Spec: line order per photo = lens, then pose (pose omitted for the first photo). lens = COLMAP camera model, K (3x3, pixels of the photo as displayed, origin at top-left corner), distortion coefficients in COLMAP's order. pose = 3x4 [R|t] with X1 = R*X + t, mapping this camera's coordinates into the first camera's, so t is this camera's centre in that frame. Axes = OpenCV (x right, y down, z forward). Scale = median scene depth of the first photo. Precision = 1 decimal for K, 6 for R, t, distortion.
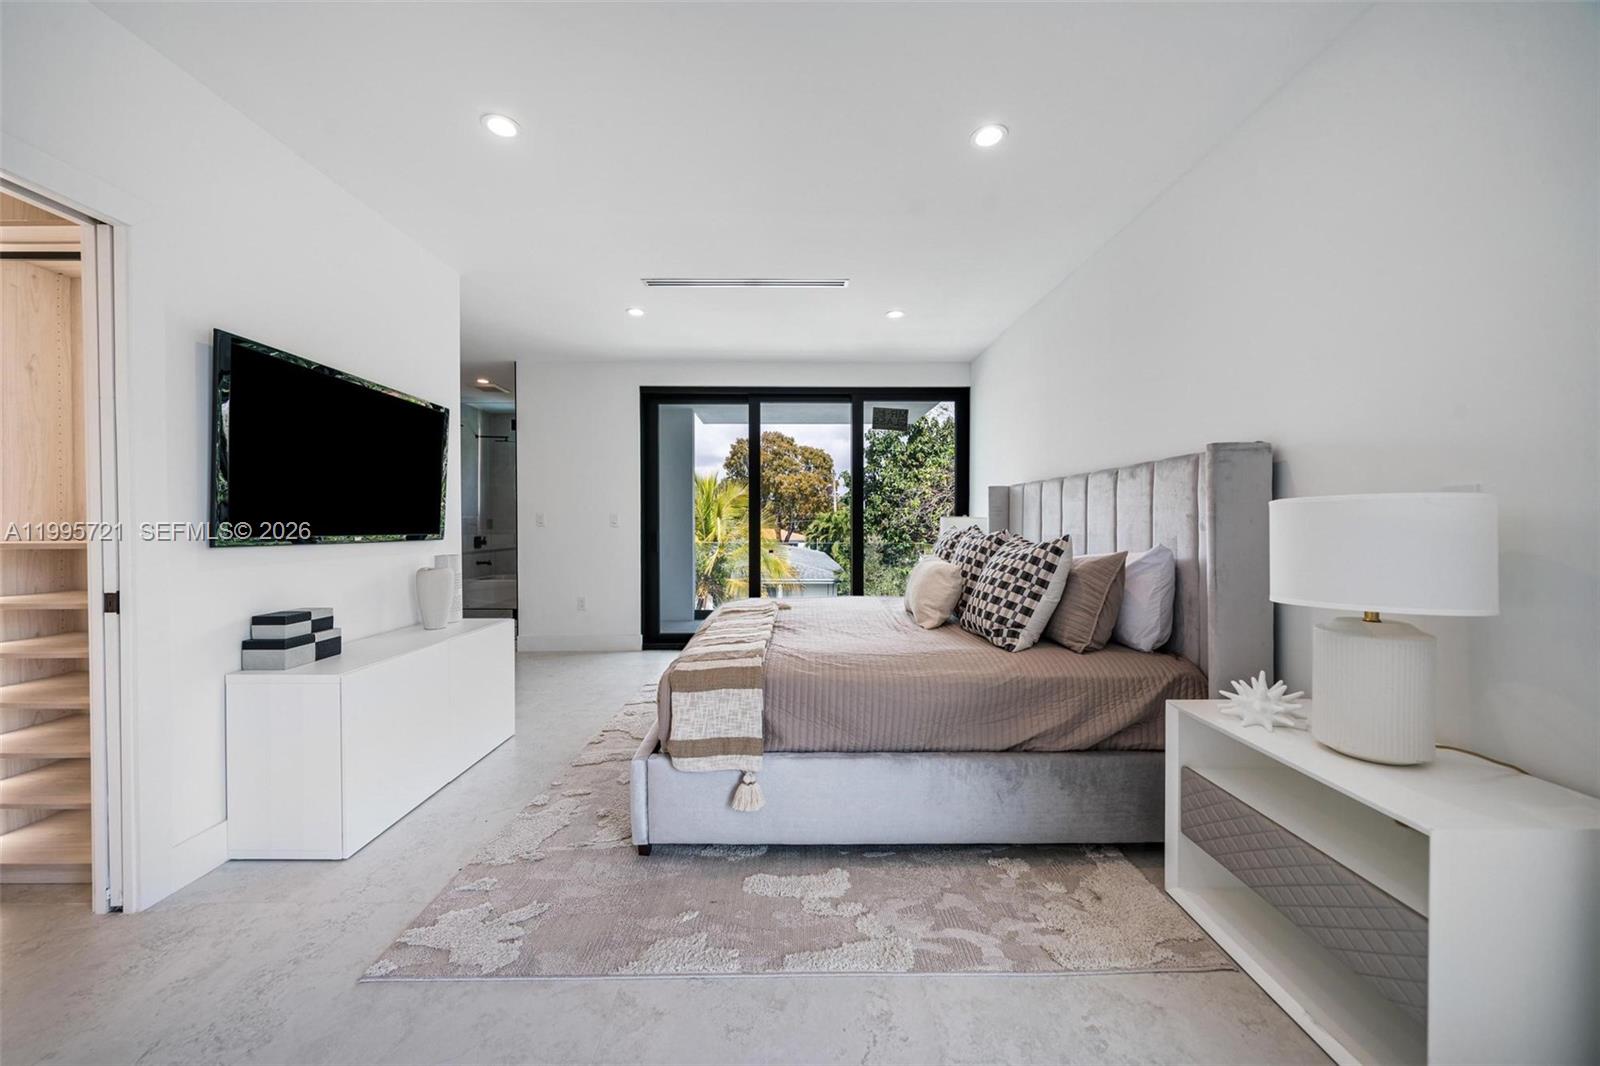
lens RADIAL K [[570.7, 0, 781.8], [0, 570.7, 525.9], [0, 0, 1]] dist [0.003589, 0.000222]
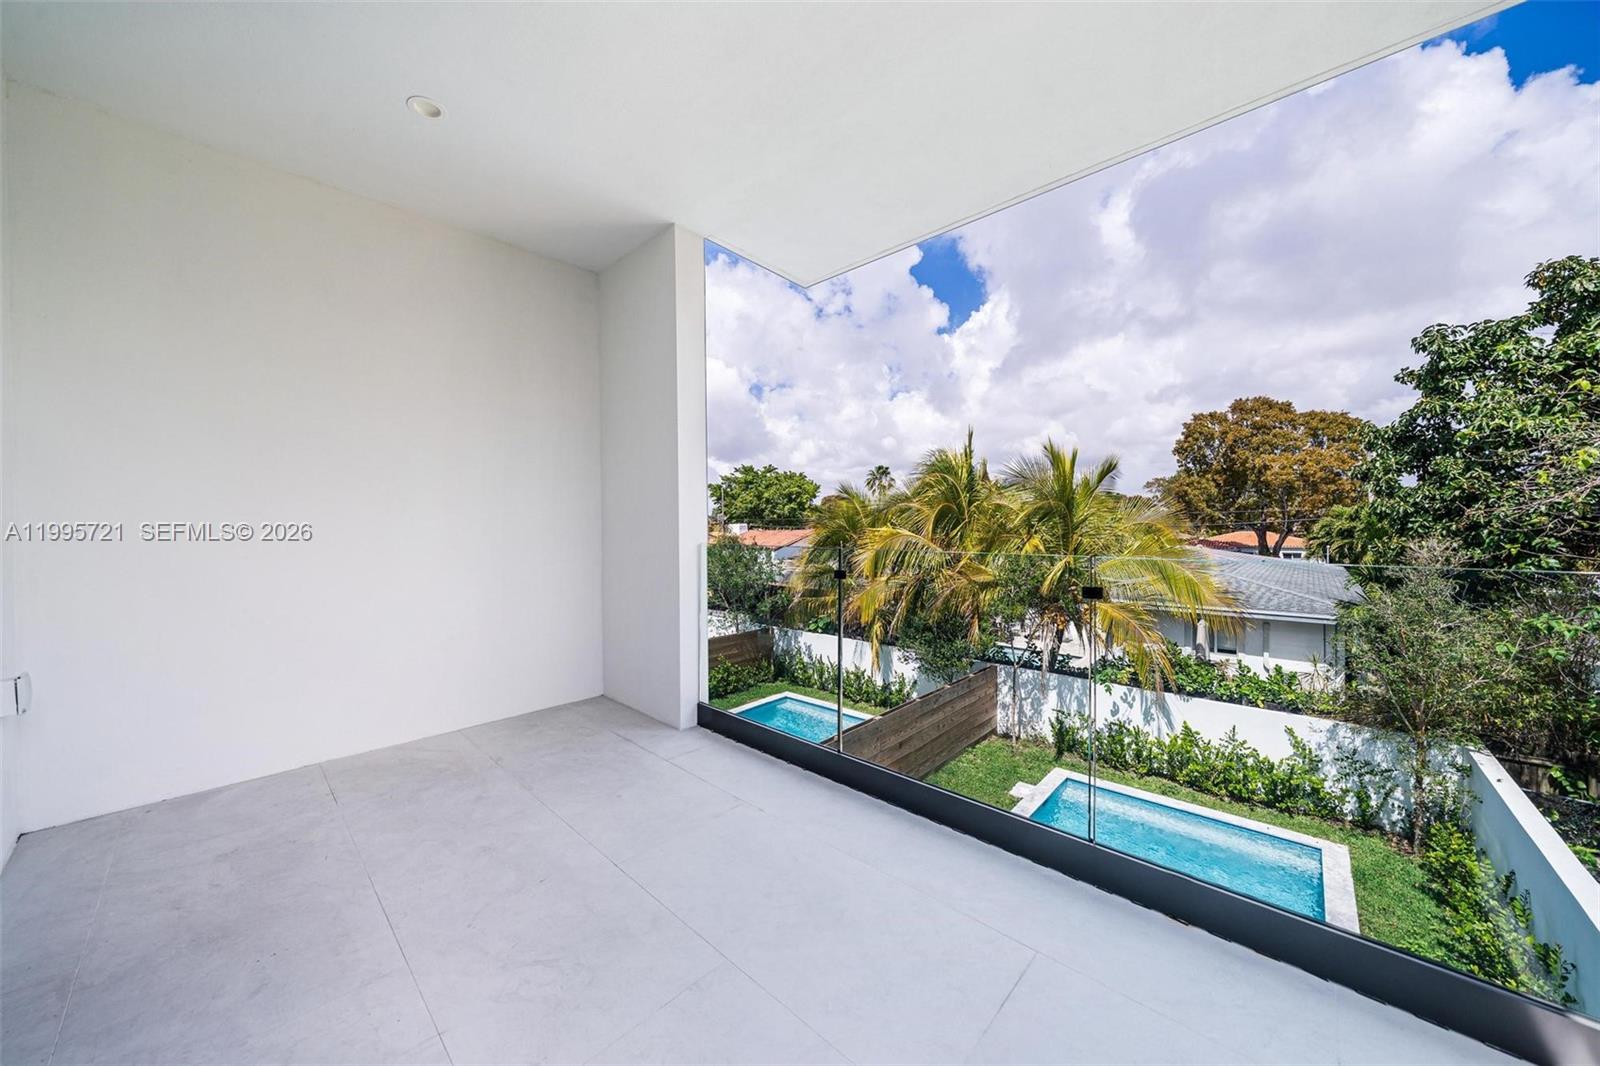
lens RADIAL K [[524.8, 0, 819.4], [0, 524.8, 521.0], [0, 0, 1]] dist [-0.005045, 0.000416]
pose [[0.733250, -0.005432, -0.679937, 0.088493], [-0.005071, 0.999897, -0.013457, 0.010350], [0.679940, 0.013316, 0.733147, 0.369553]]
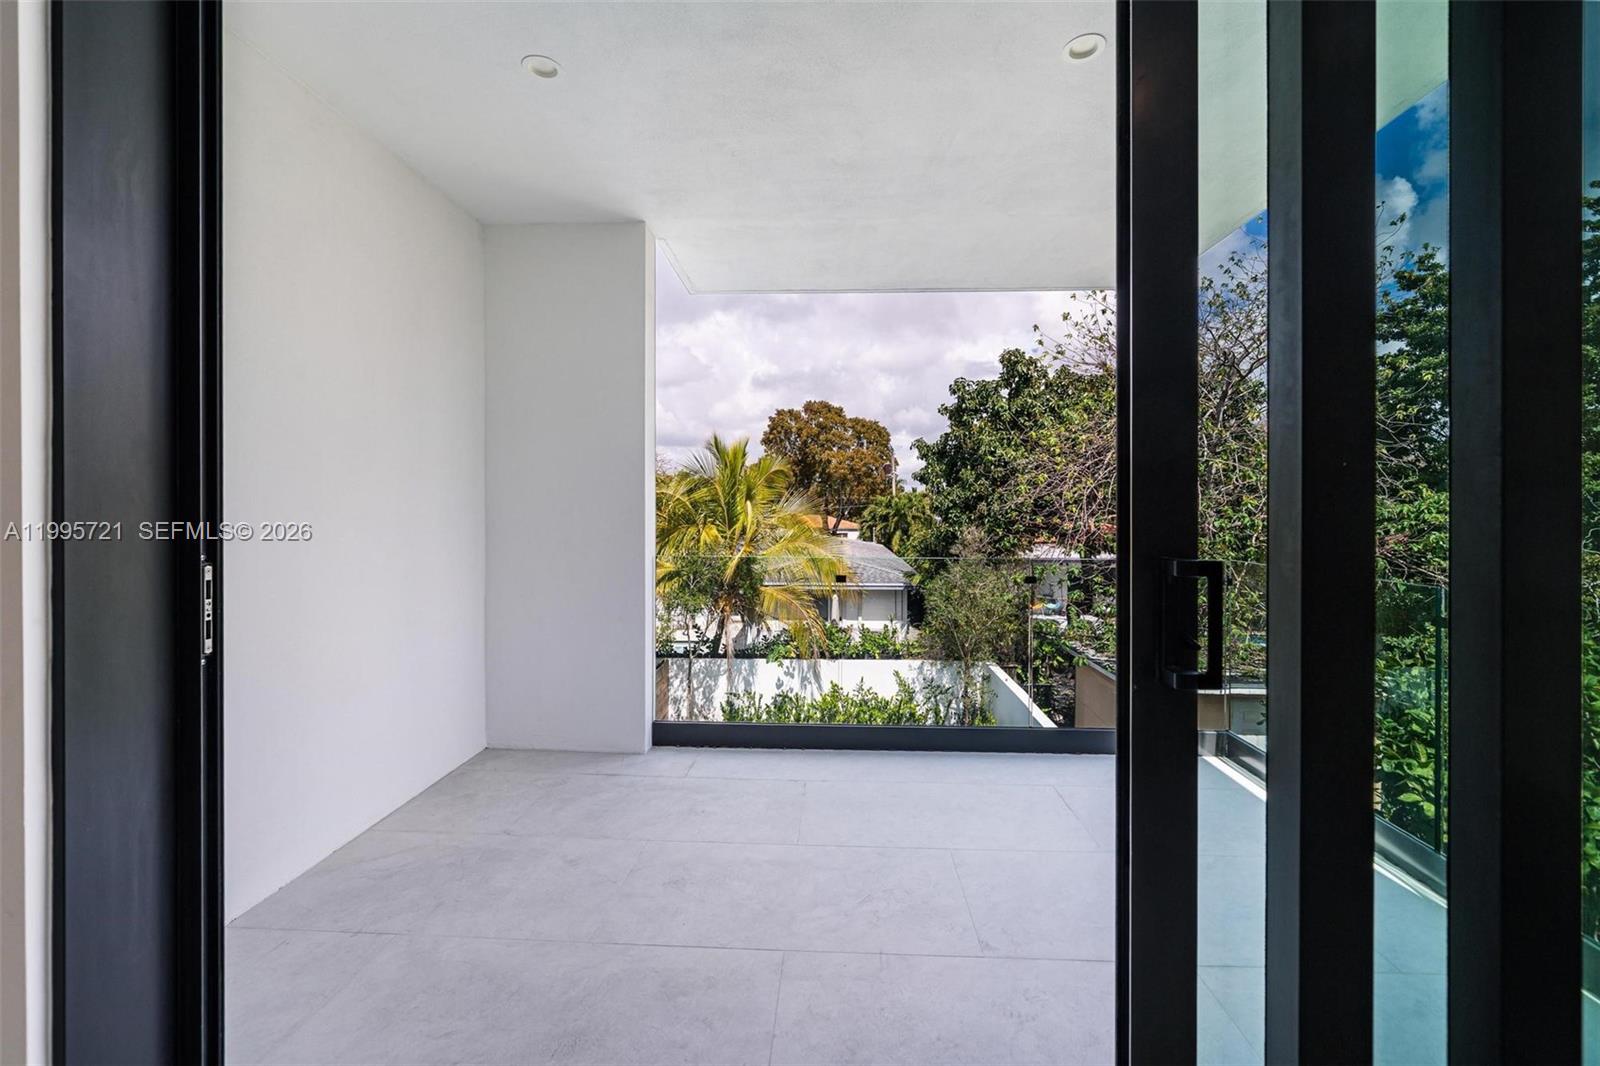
lens RADIAL K [[604.2, 0, 776.2], [0, 604.2, 494.0], [0, 0, 1]] dist [-0.000536, -0.000098]
pose [[0.996652, 0.000957, -0.081760, -0.013493], [-0.003348, 0.999570, -0.029117, -0.000706], [0.081697, 0.029293, 0.996227, 0.268476]]
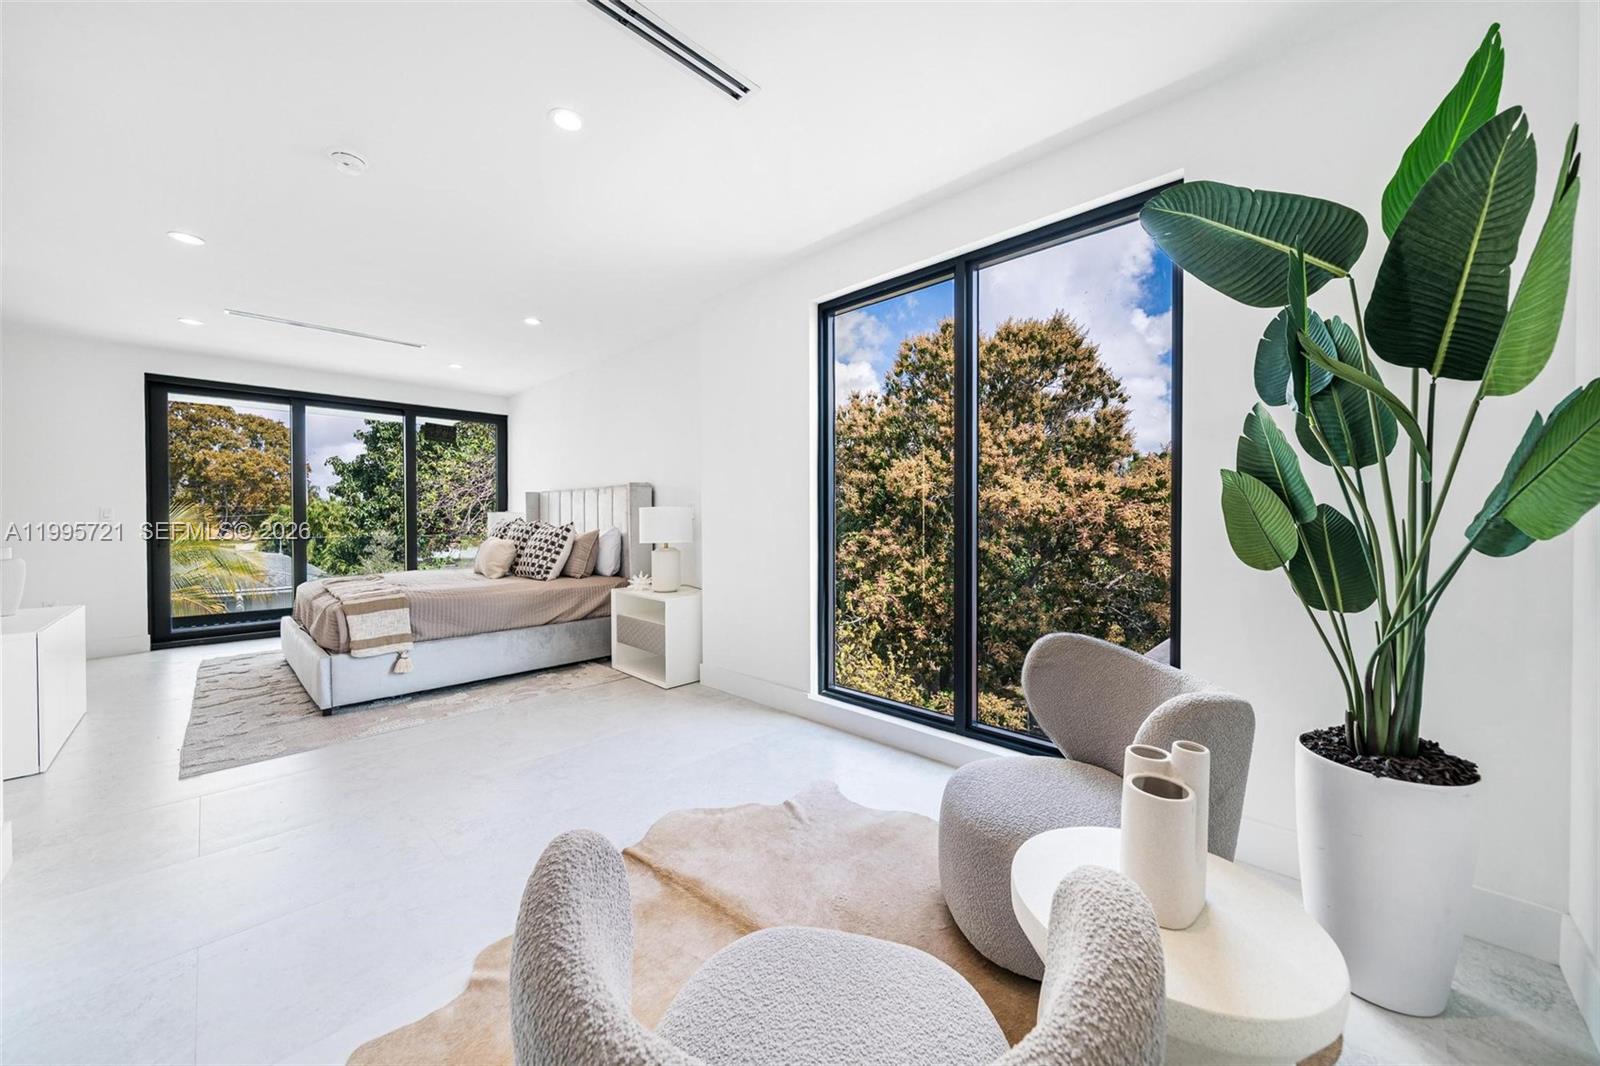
lens RADIAL K [[604.2, 0, 797.6], [0, 604.2, 526.5], [0, 0, 1]] dist [-0.000536, -0.000098]
pose [[0.697597, -0.012543, 0.716380, -0.071027], [0.005622, 0.999912, 0.012034, 0.001689], [-0.716468, -0.004367, 0.697606, -0.158321]]
